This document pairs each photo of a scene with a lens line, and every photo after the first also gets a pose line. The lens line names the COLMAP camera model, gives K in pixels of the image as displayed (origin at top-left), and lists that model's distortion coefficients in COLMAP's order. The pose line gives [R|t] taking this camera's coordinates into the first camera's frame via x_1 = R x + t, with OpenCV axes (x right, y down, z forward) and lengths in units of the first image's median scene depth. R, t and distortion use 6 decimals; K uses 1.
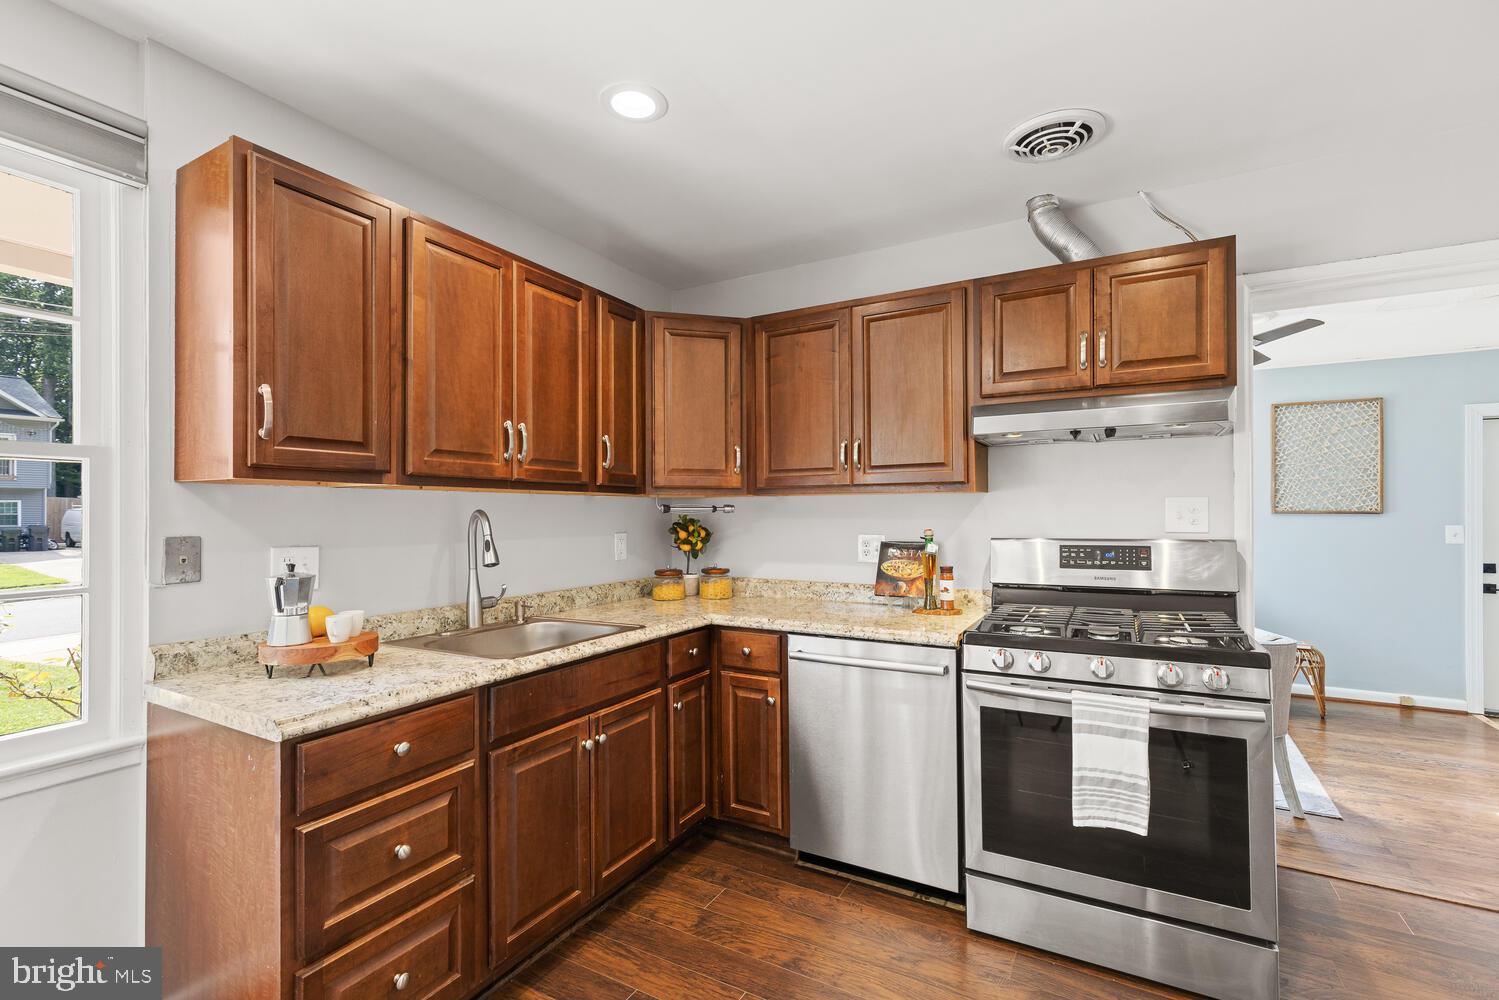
lens RADIAL K [[669.2, 0, 742.6], [0, 669.2, 508.8], [0, 0, 1]] dist [0.004170, -0.000083]
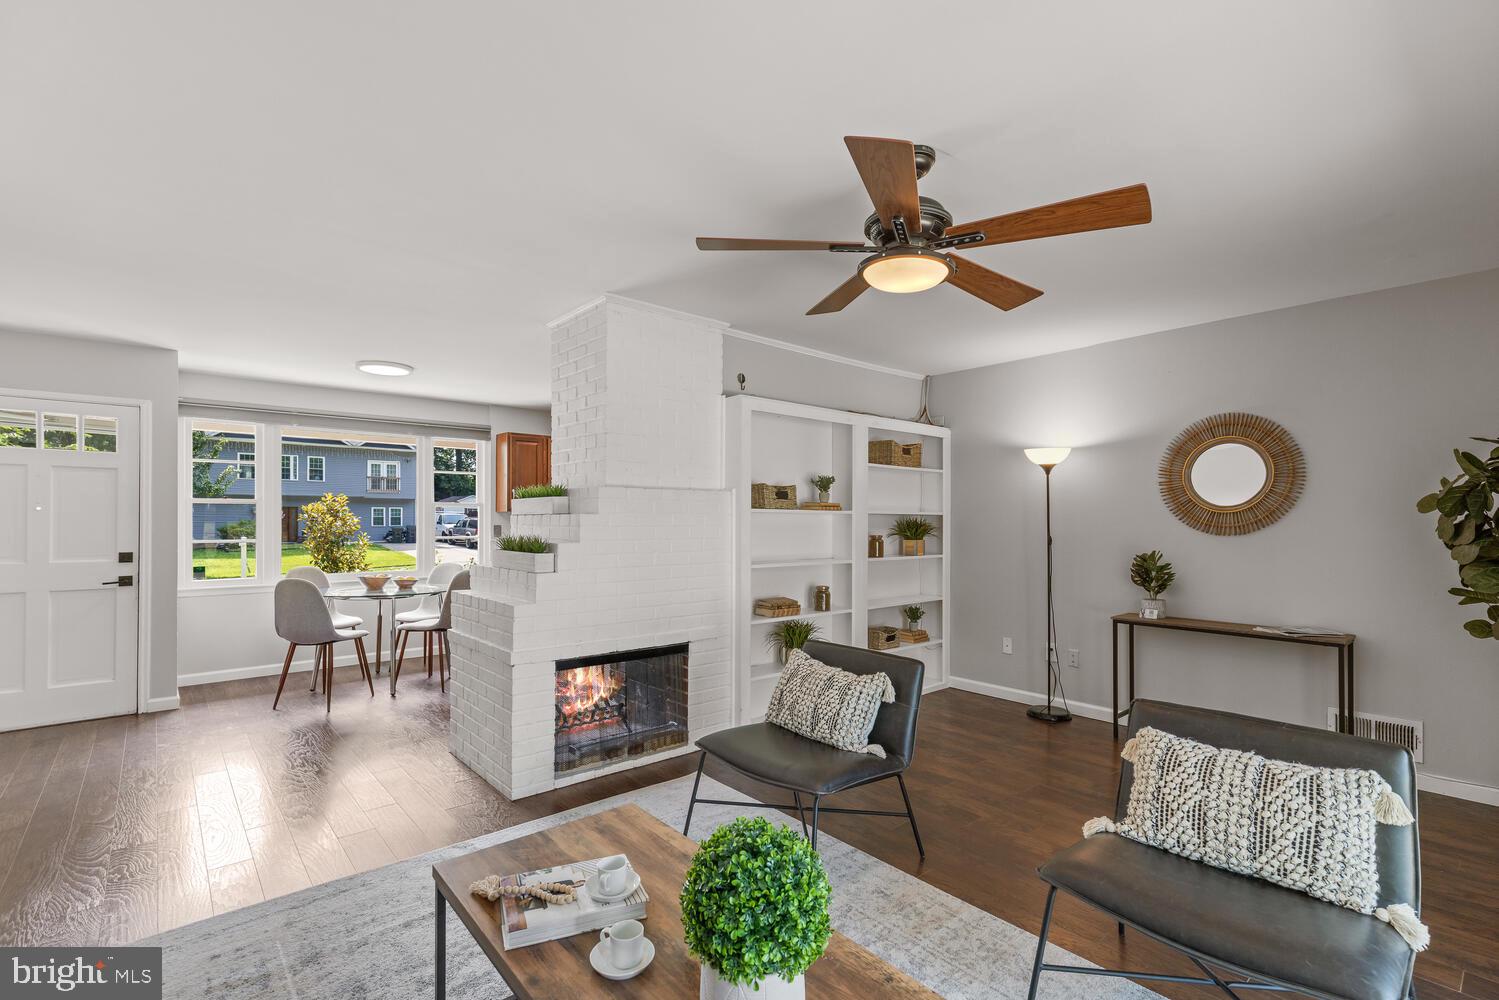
lens RADIAL K [[669.2, 0, 742.6], [0, 669.2, 508.8], [0, 0, 1]] dist [0.004170, -0.000083]
pose [[0.943412, 0.000049, -0.331624, 1.372270], [-0.002473, 0.999973, -0.006889, -0.023303], [0.331615, 0.007320, 0.943386, -1.672115]]
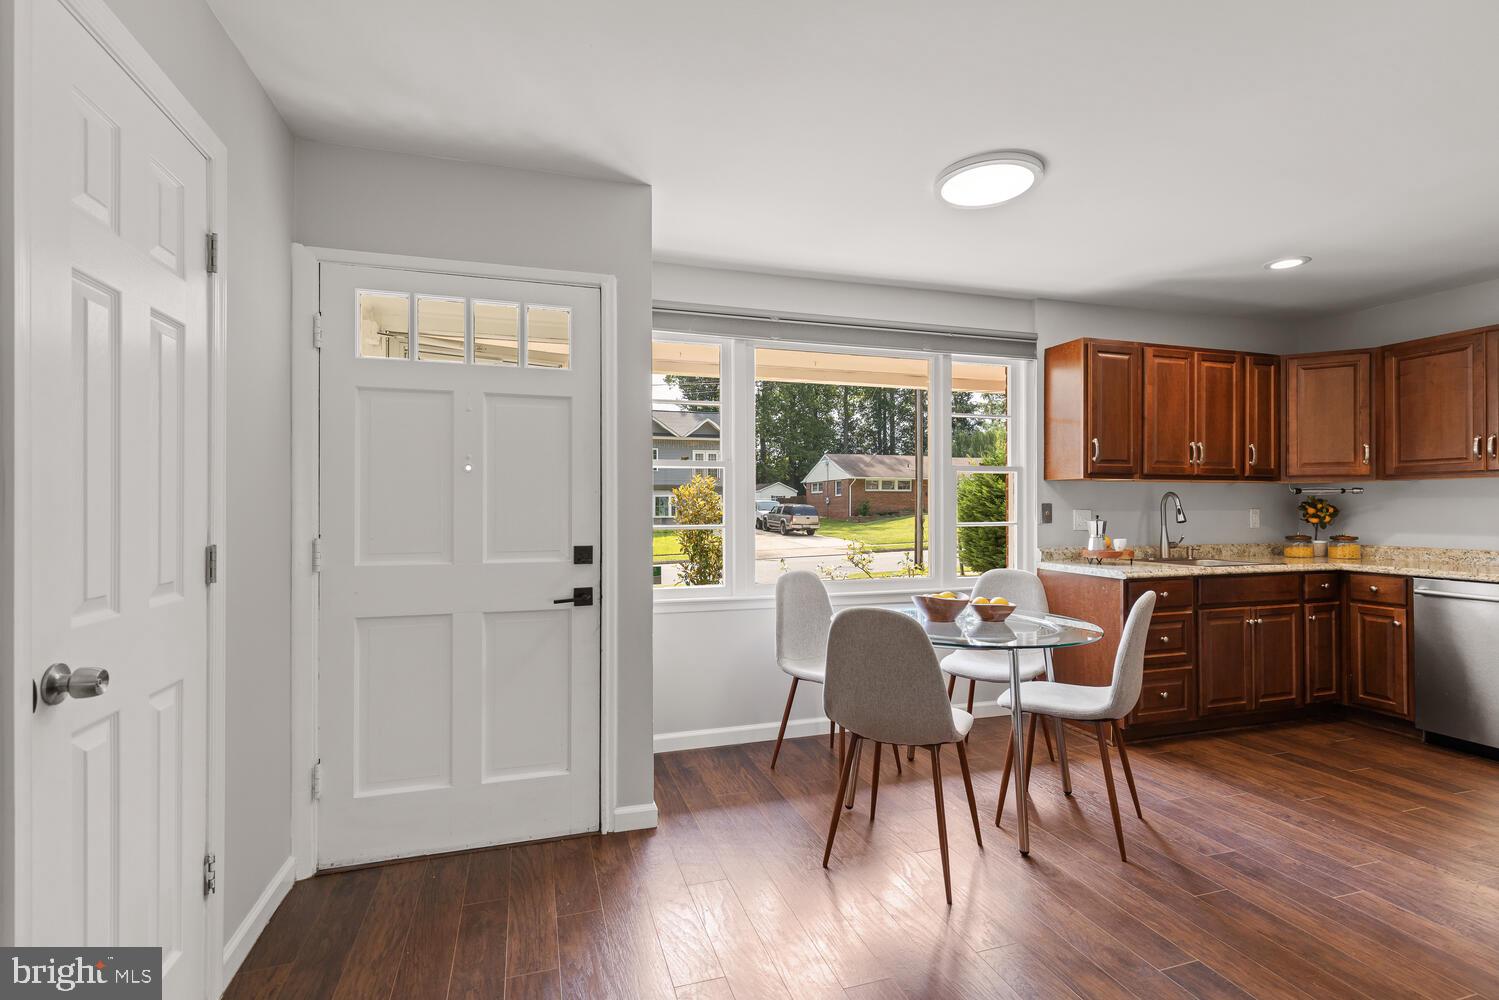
lens RADIAL K [[687.3, 0, 749.2], [0, 687.3, 505.6], [0, 0, 1]] dist [0.009625, -0.000008]
pose [[0.735598, 0.001594, -0.677416, 0.028824], [0.003718, 0.999973, 0.006391, 0.021260], [0.677408, -0.007220, 0.735572, -1.081393]]
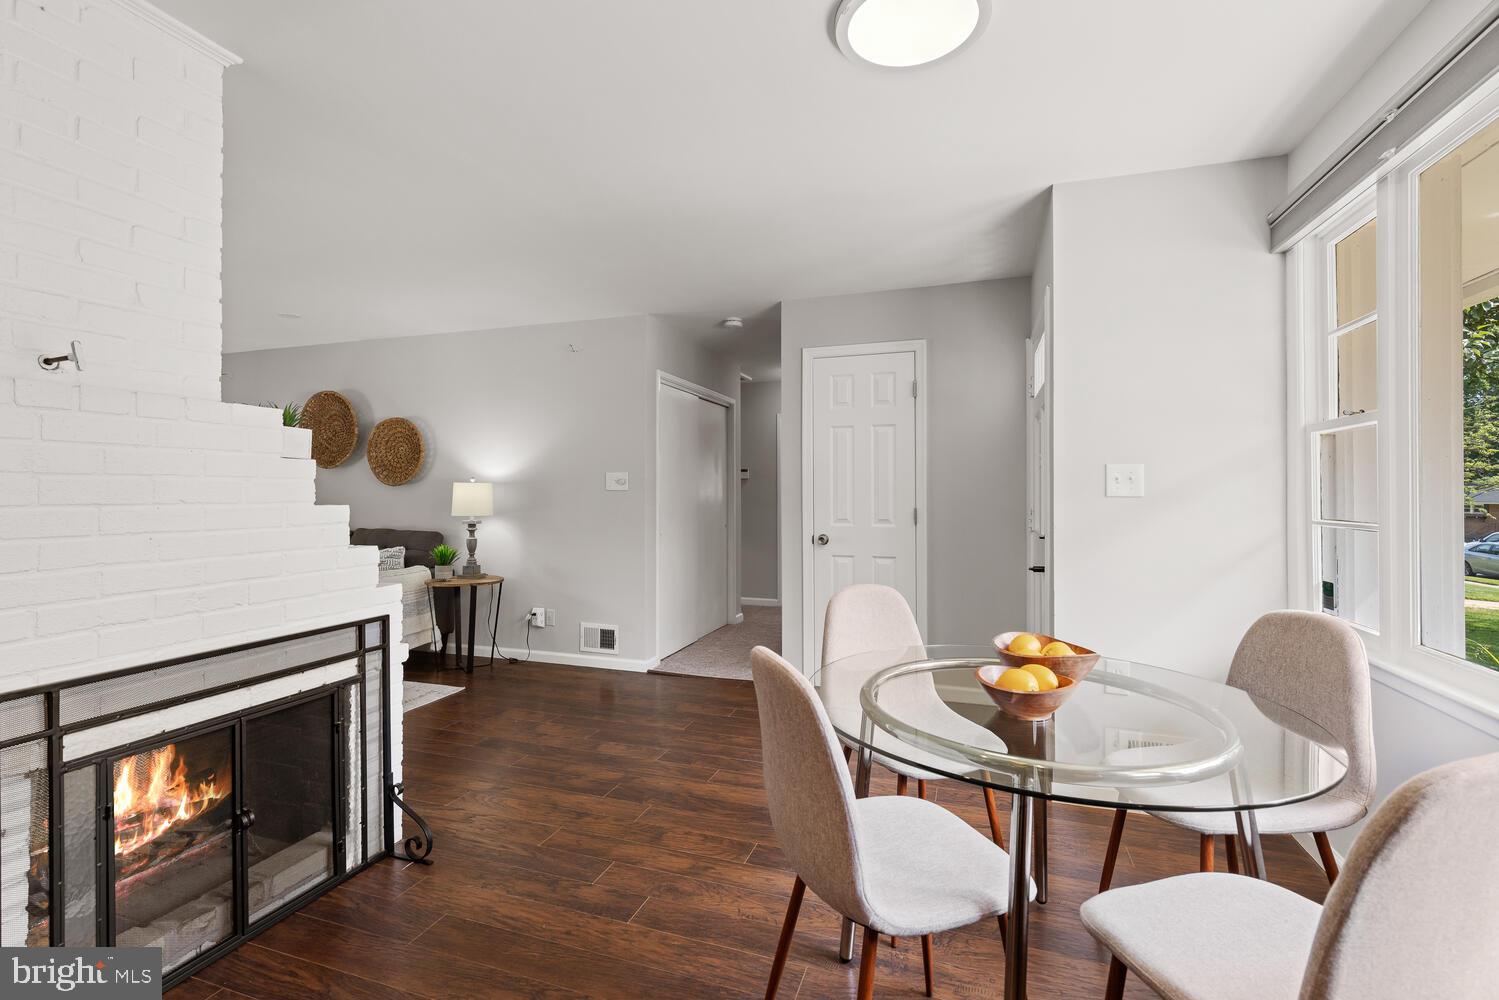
lens RADIAL K [[687.3, 0, 749.2], [0, 687.3, 505.6], [0, 0, 1]] dist [0.009625, -0.000008]
pose [[-0.979681, 0.003251, -0.200538, -0.108987], [0.001416, 0.999956, 0.009293, 0.039166], [0.200559, 0.008821, -0.979642, 0.689304]]
